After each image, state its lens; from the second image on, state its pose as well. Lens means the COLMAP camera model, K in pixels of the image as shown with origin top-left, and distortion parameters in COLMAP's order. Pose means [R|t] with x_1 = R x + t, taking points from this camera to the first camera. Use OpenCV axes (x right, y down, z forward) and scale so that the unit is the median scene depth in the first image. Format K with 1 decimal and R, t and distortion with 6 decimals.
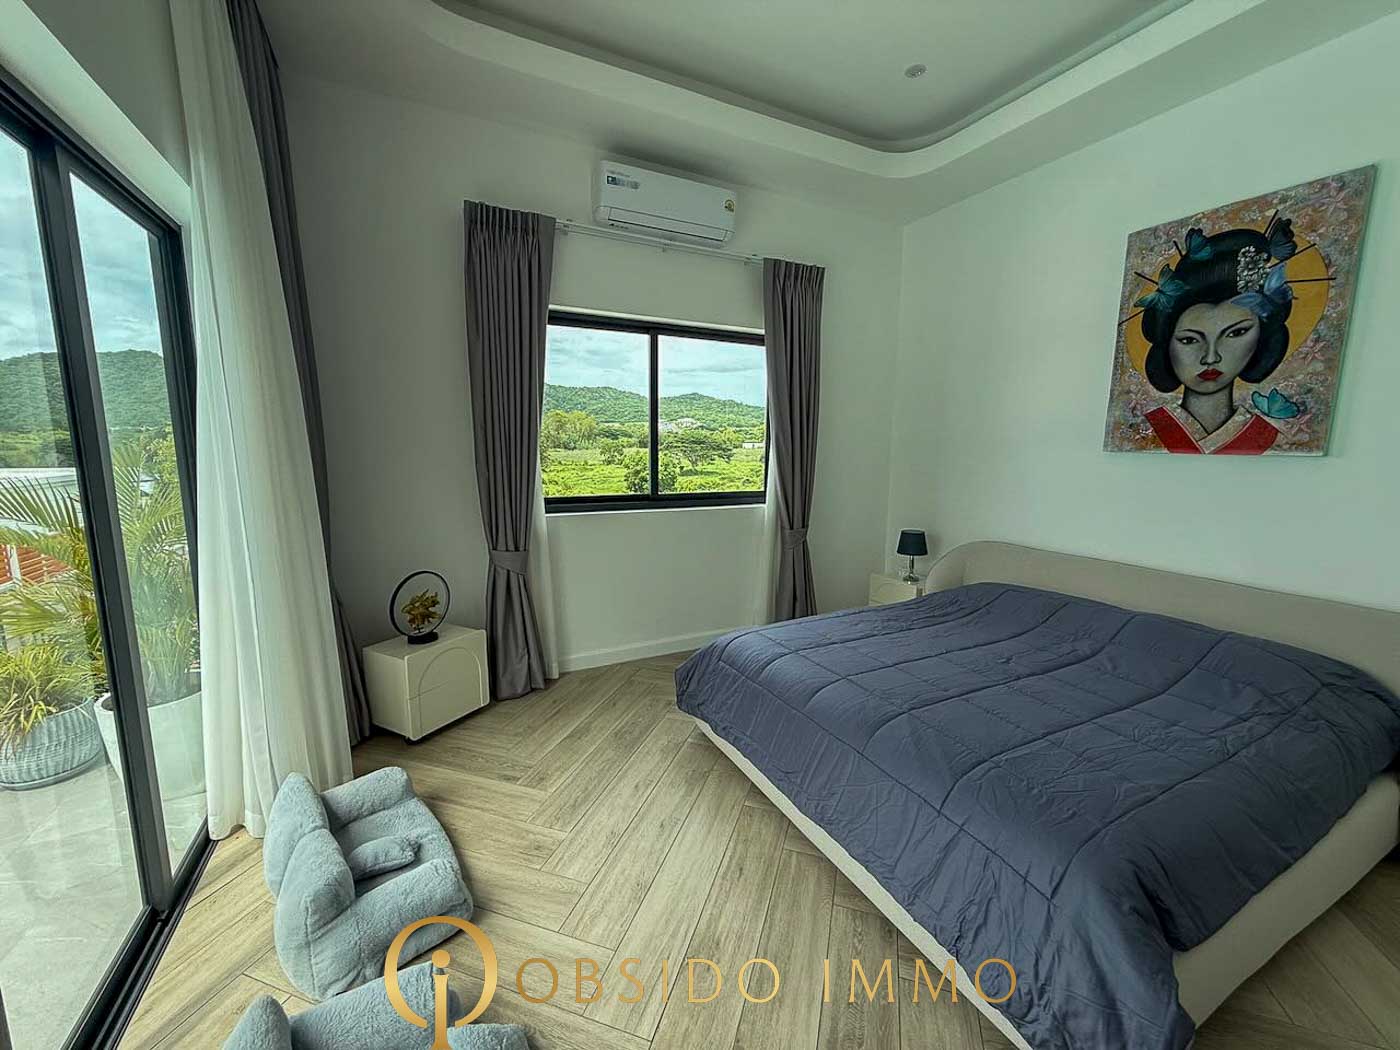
lens RADIAL K [[558.1, 0, 699.3], [0, 558.1, 523.5], [0, 0, 1]] dist [0.000744, 0.000545]
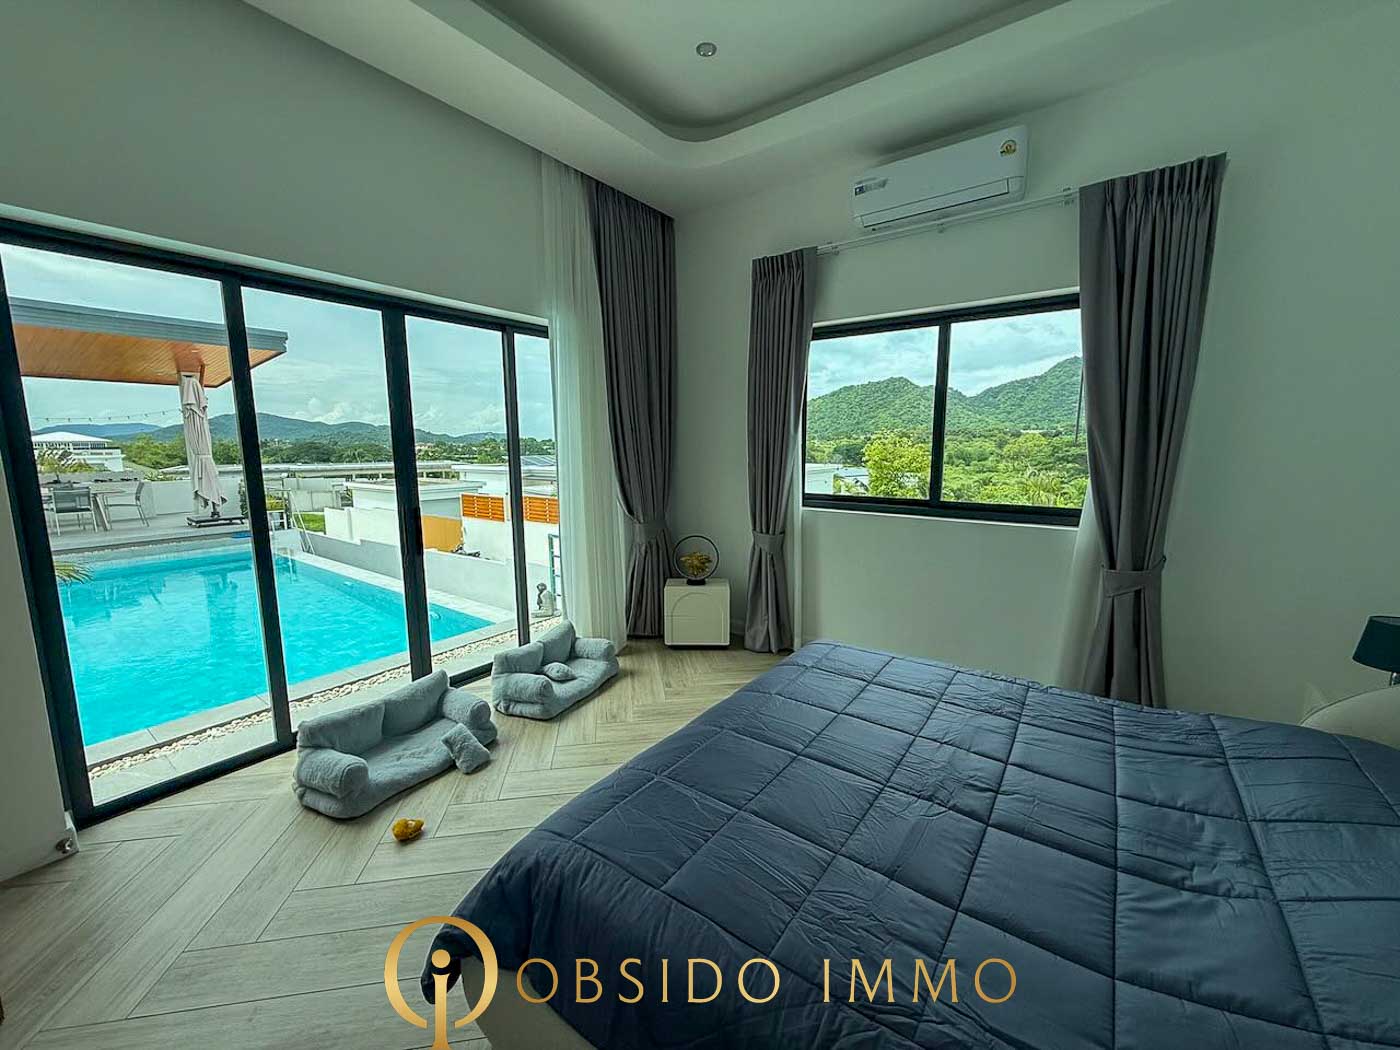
lens RADIAL K [[558.1, 0, 709.9], [0, 558.1, 523.1], [0, 0, 1]] dist [0.000744, 0.000545]
pose [[0.457124, 0.111928, -0.882332, 0.662309], [-0.125535, 0.990238, 0.060579, -0.029916], [0.880499, 0.083071, 0.466712, 0.306582]]
